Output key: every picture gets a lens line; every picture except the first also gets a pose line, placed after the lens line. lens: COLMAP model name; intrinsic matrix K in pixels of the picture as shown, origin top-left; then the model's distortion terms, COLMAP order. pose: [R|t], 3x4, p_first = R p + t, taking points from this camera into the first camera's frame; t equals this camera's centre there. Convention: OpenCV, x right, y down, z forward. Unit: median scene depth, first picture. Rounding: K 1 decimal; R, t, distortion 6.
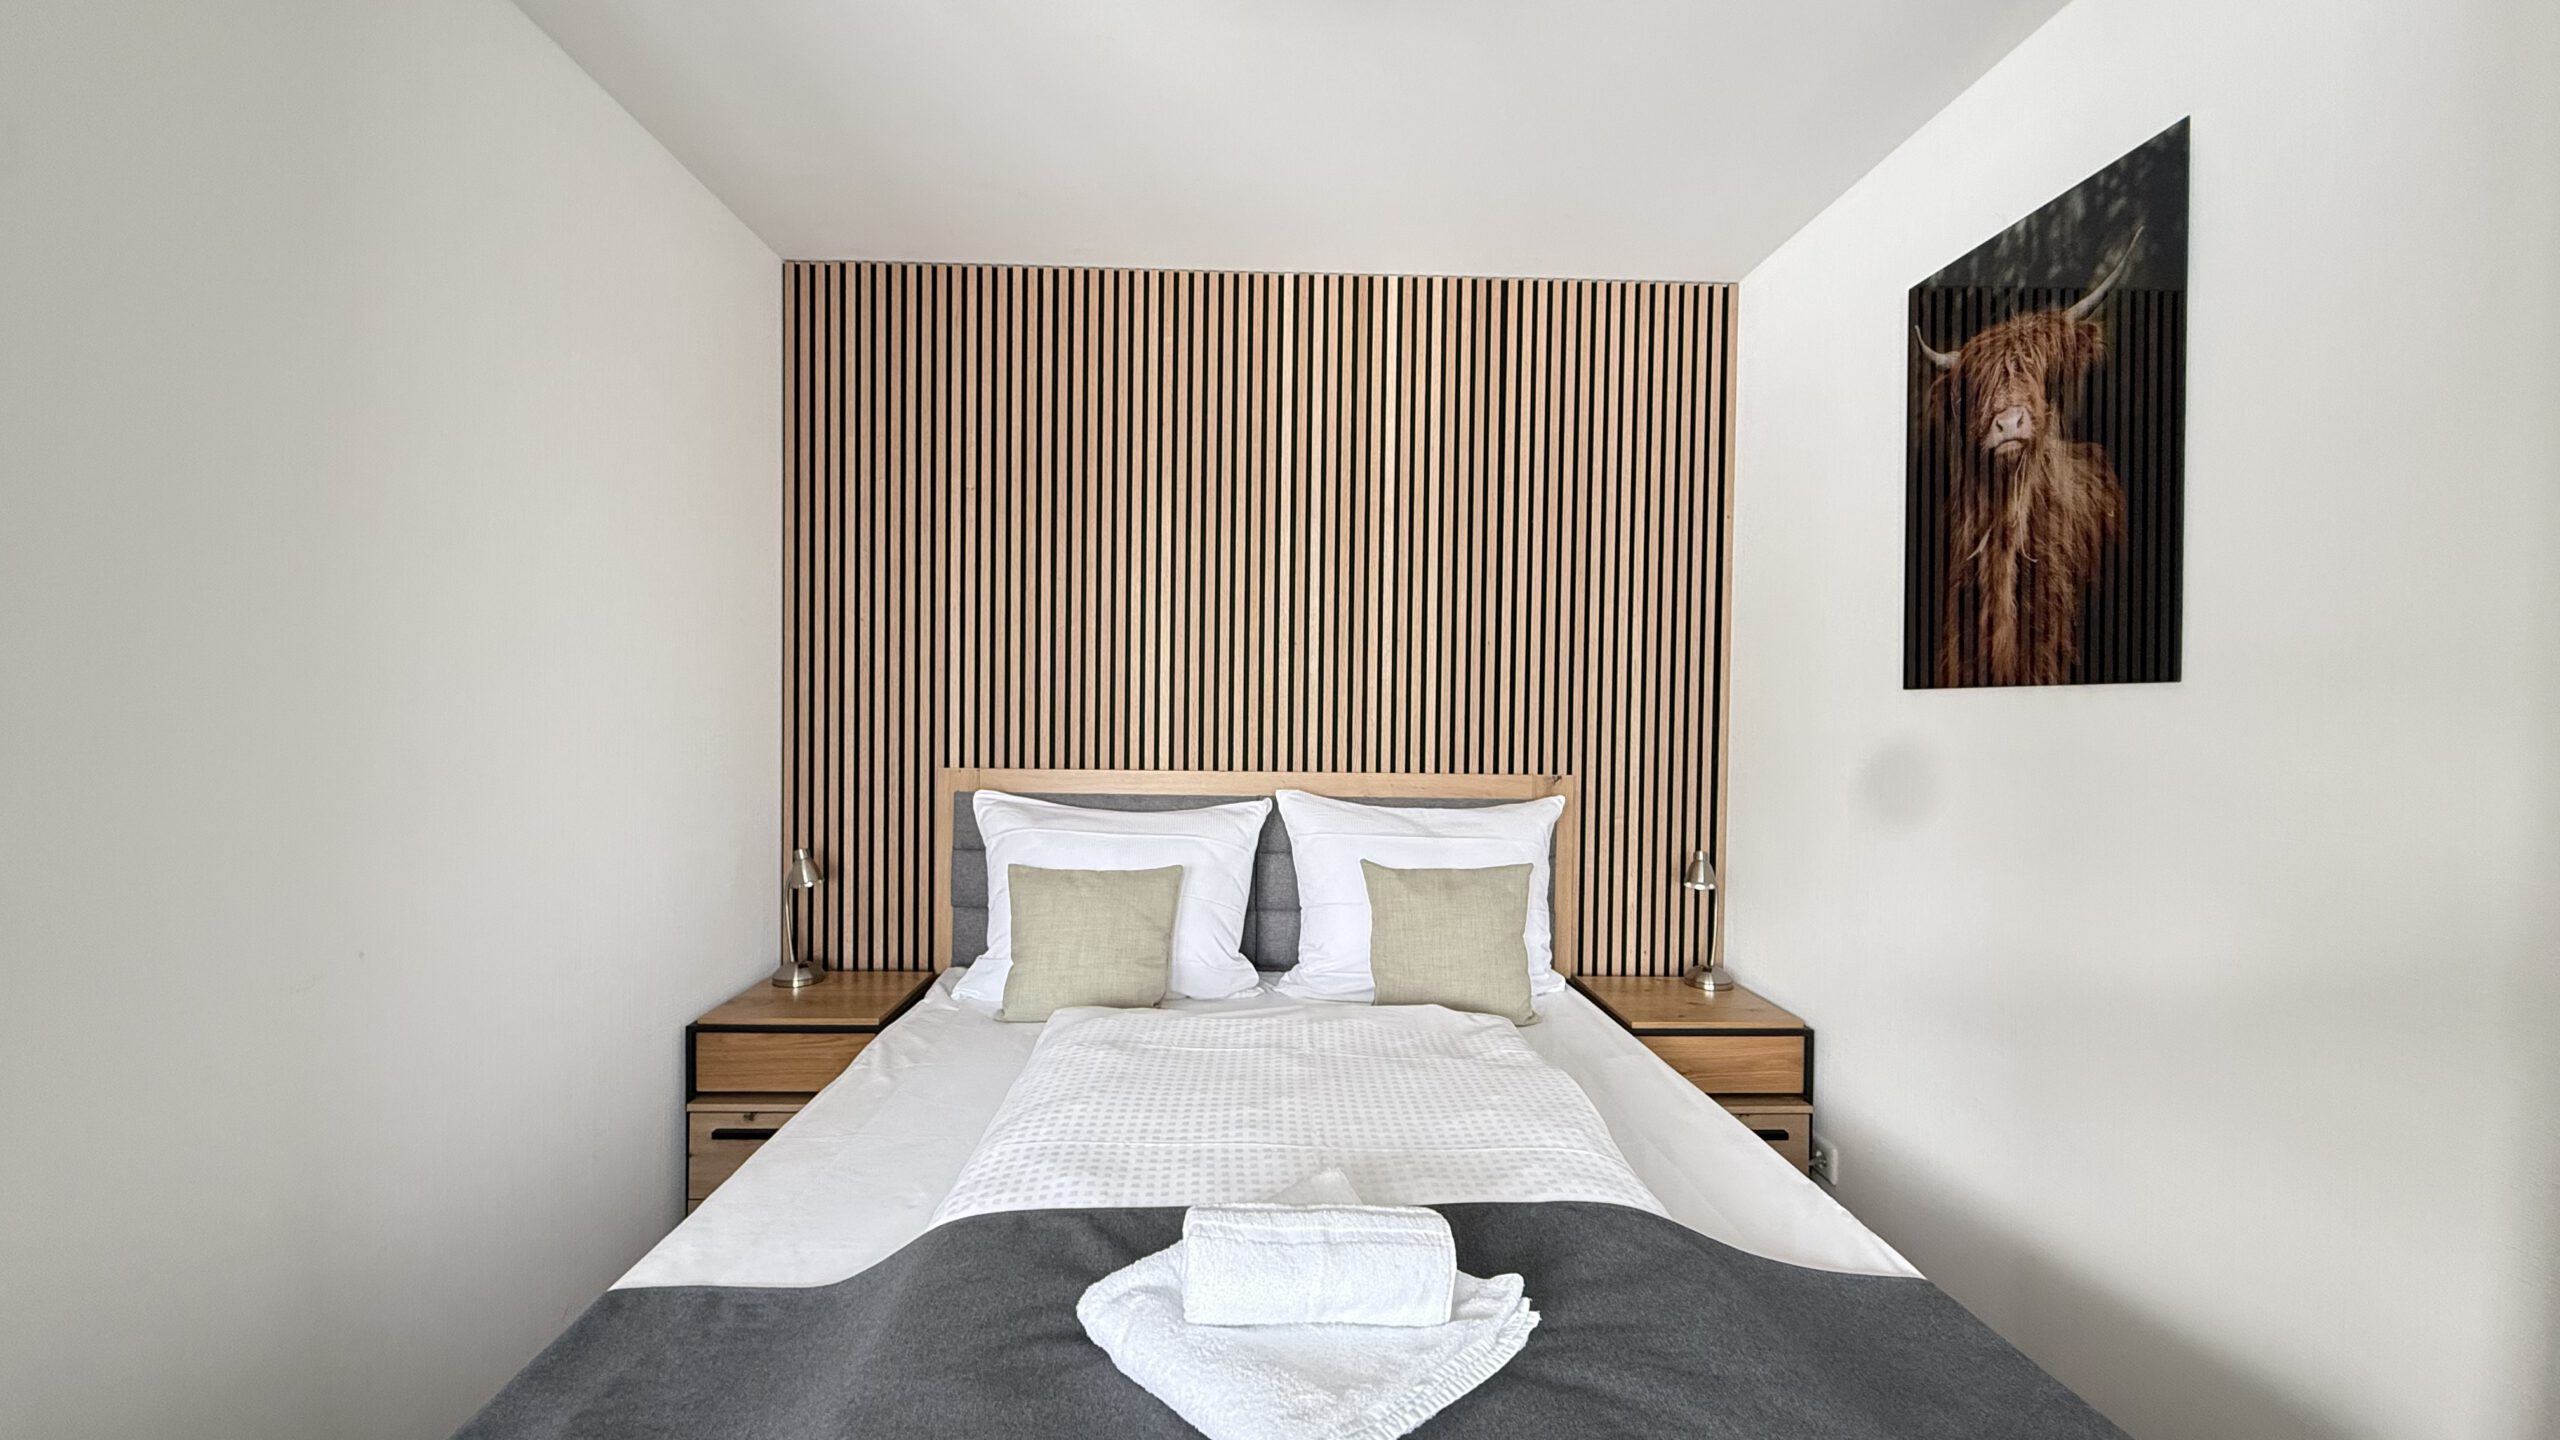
lens RADIAL K [[1027.7, 0, 1280.0], [0, 1027.7, 720.0], [0, 0, 1]] dist [-0.000080, -0.000019]
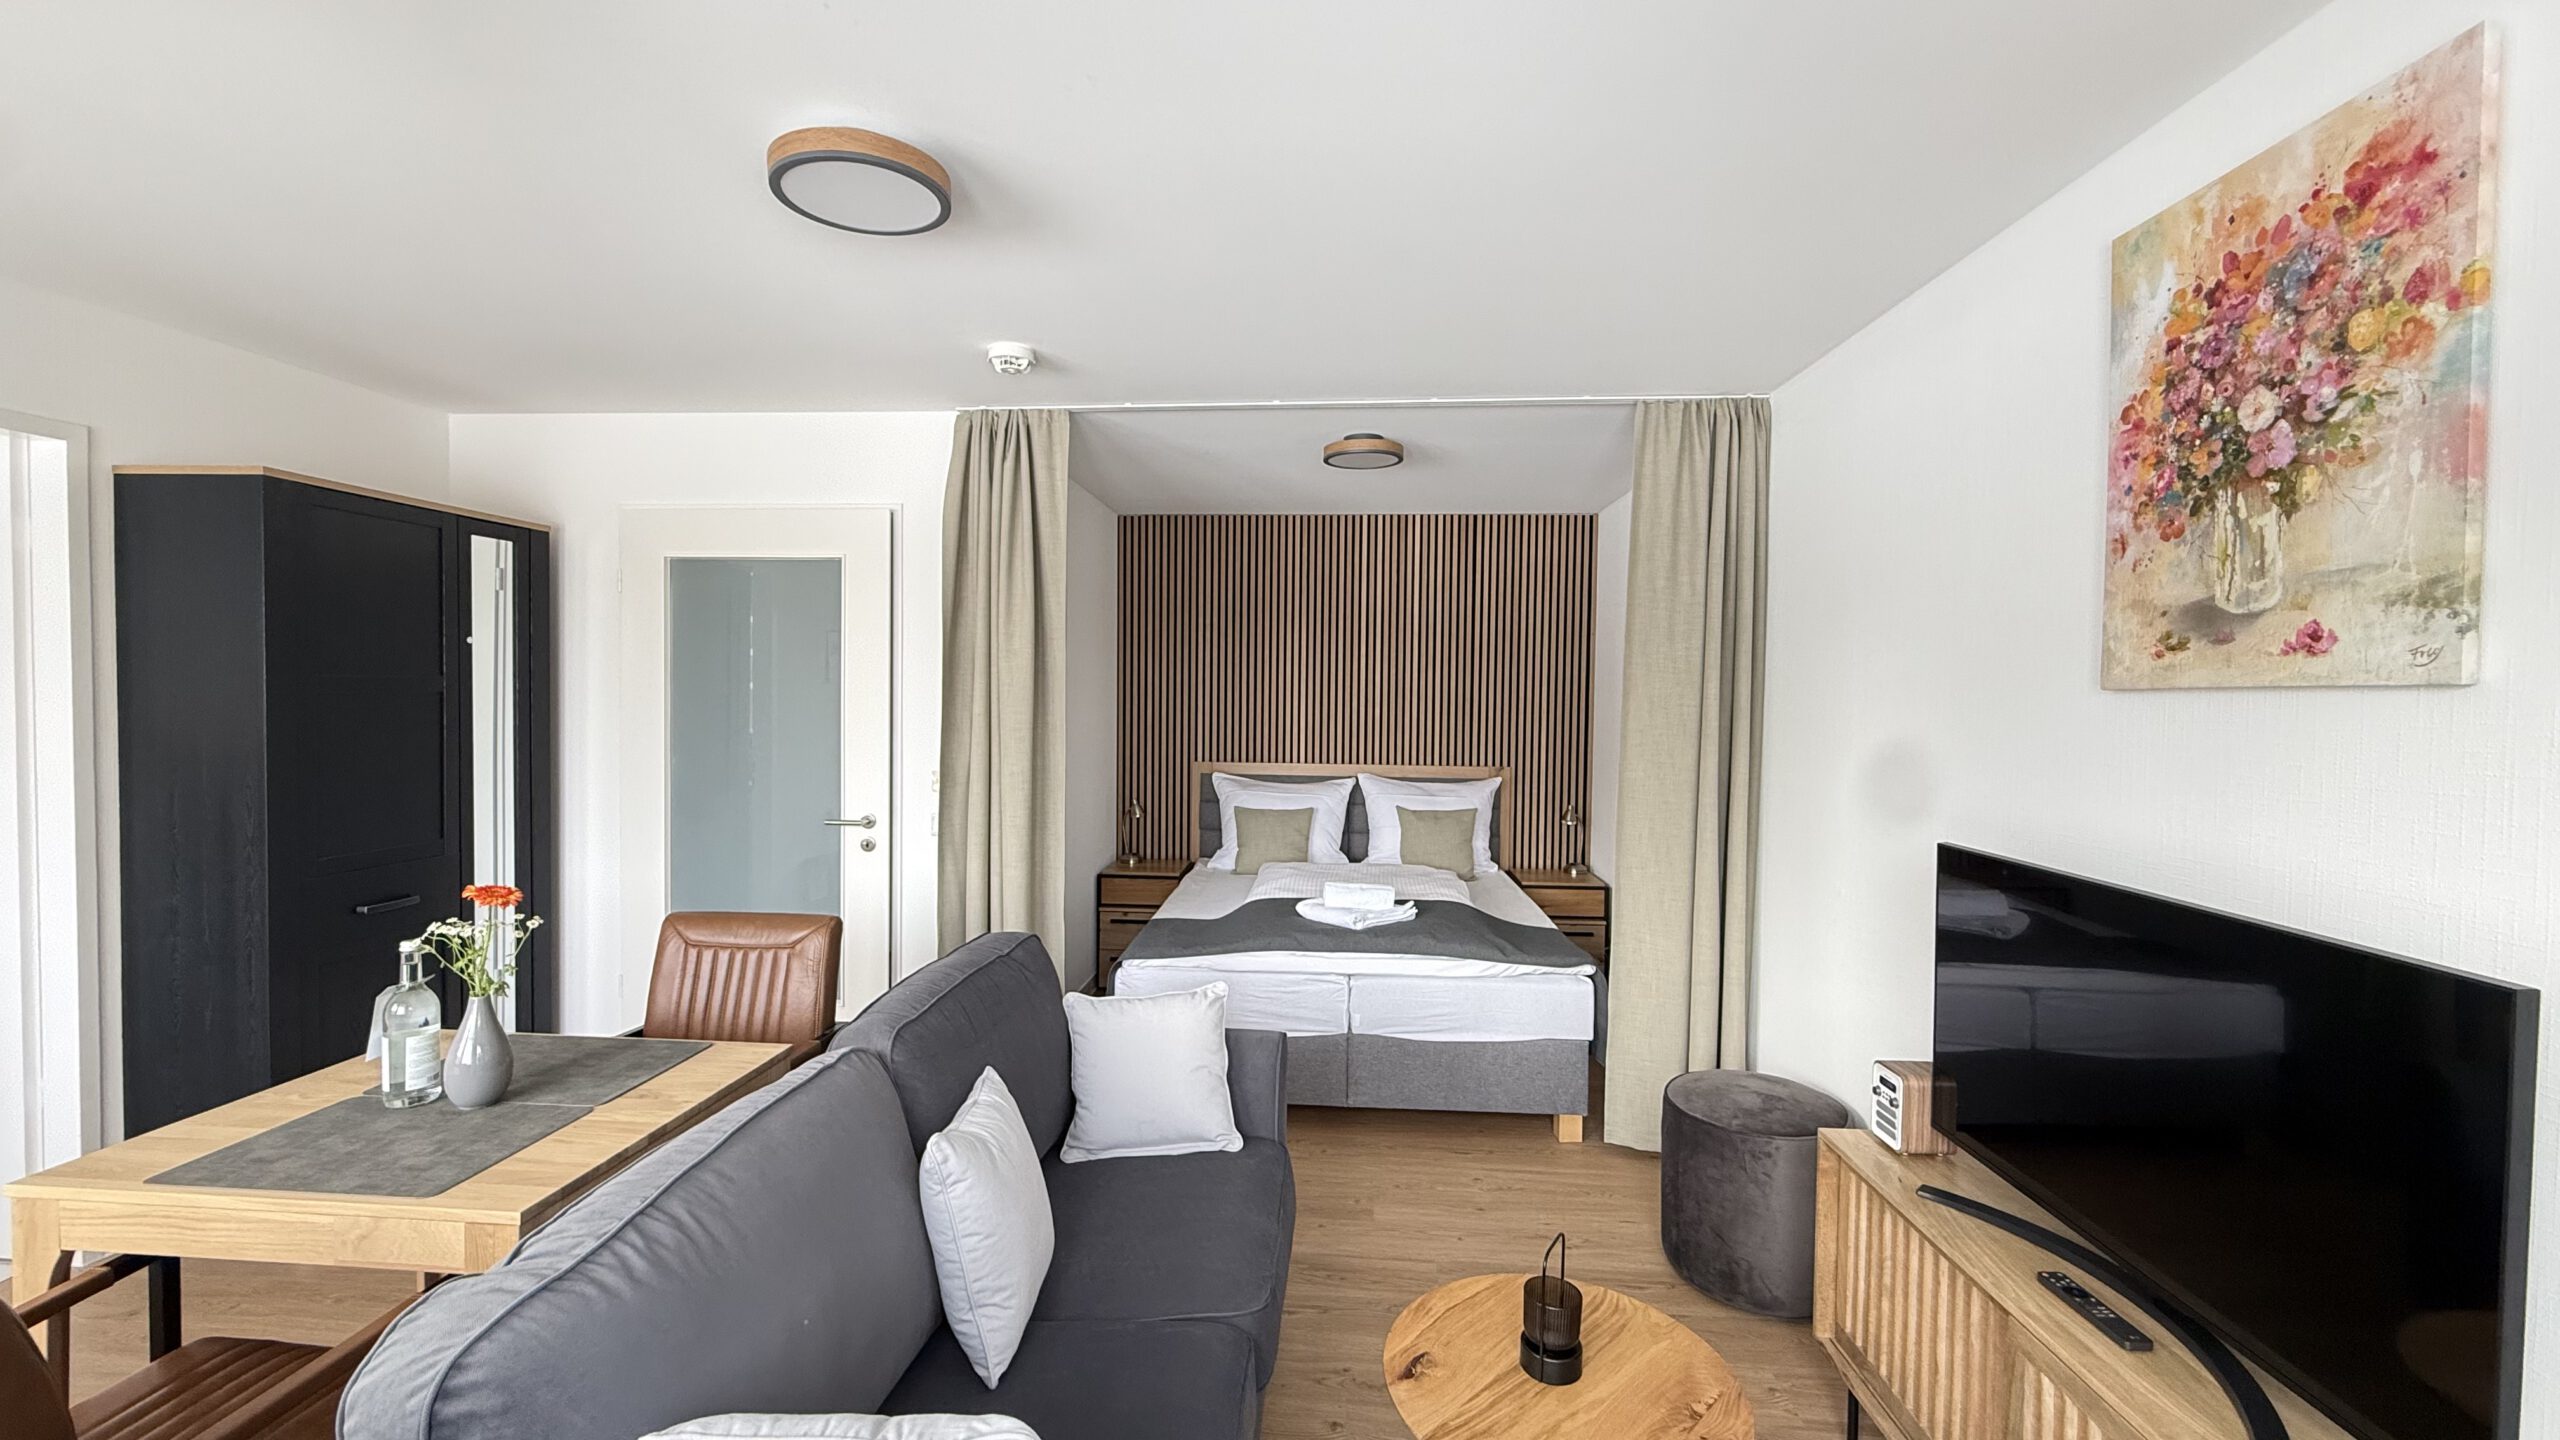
lens RADIAL K [[1027.7, 0, 1280.0], [0, 1027.7, 720.0], [0, 0, 1]] dist [-0.000080, -0.000019]
pose [[0.995561, 0.002026, -0.094101, 0.034119], [-0.000838, 0.999920, 0.012659, -0.063479], [0.094119, -0.012524, 0.995482, -1.040769]]
